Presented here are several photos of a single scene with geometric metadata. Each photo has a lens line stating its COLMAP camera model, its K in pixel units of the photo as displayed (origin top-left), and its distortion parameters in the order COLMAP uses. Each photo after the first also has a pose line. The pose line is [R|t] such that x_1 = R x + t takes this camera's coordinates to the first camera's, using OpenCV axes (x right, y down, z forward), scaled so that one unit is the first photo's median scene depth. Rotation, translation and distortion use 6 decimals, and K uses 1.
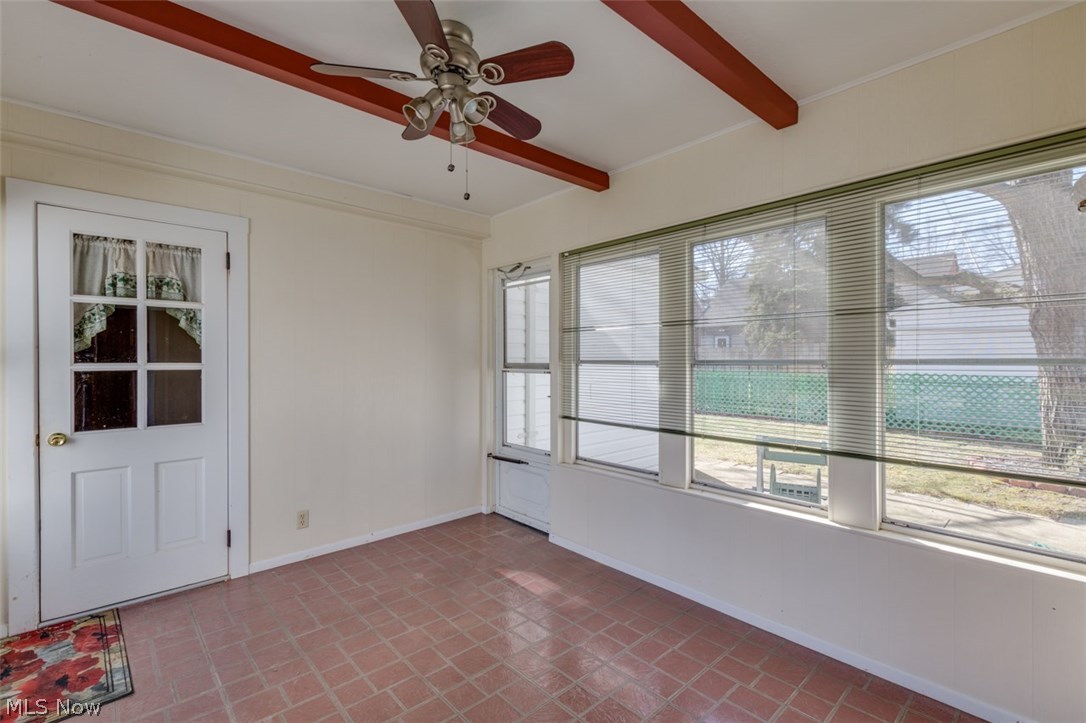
lens RADIAL K [[479.0, 0, 543.0], [0, 479.0, 361.5], [0, 0, 1]] dist [0.002343, 0.000117]
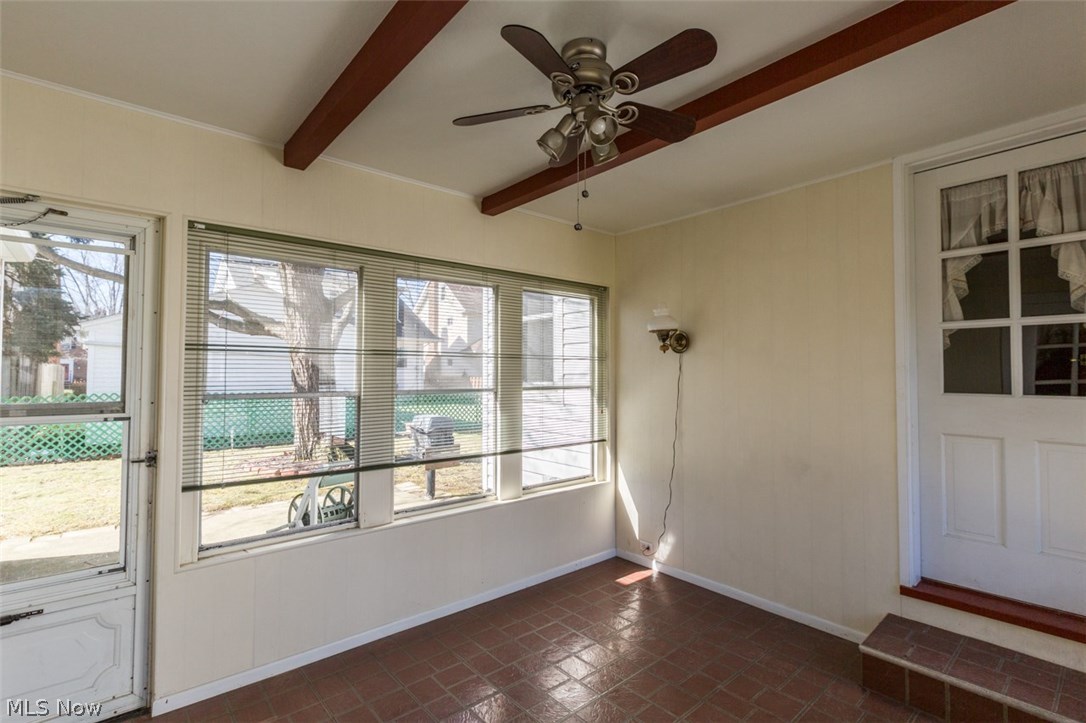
lens RADIAL K [[515.4, 0, 543.0], [0, 515.4, 361.5], [0, 0, 1]] dist [-0.000146, -0.000127]
pose [[0.034736, 0.028292, 0.998996, -0.749888], [0.006245, 0.999574, -0.028525, -0.029964], [-0.999377, 0.007229, 0.034544, 0.656696]]
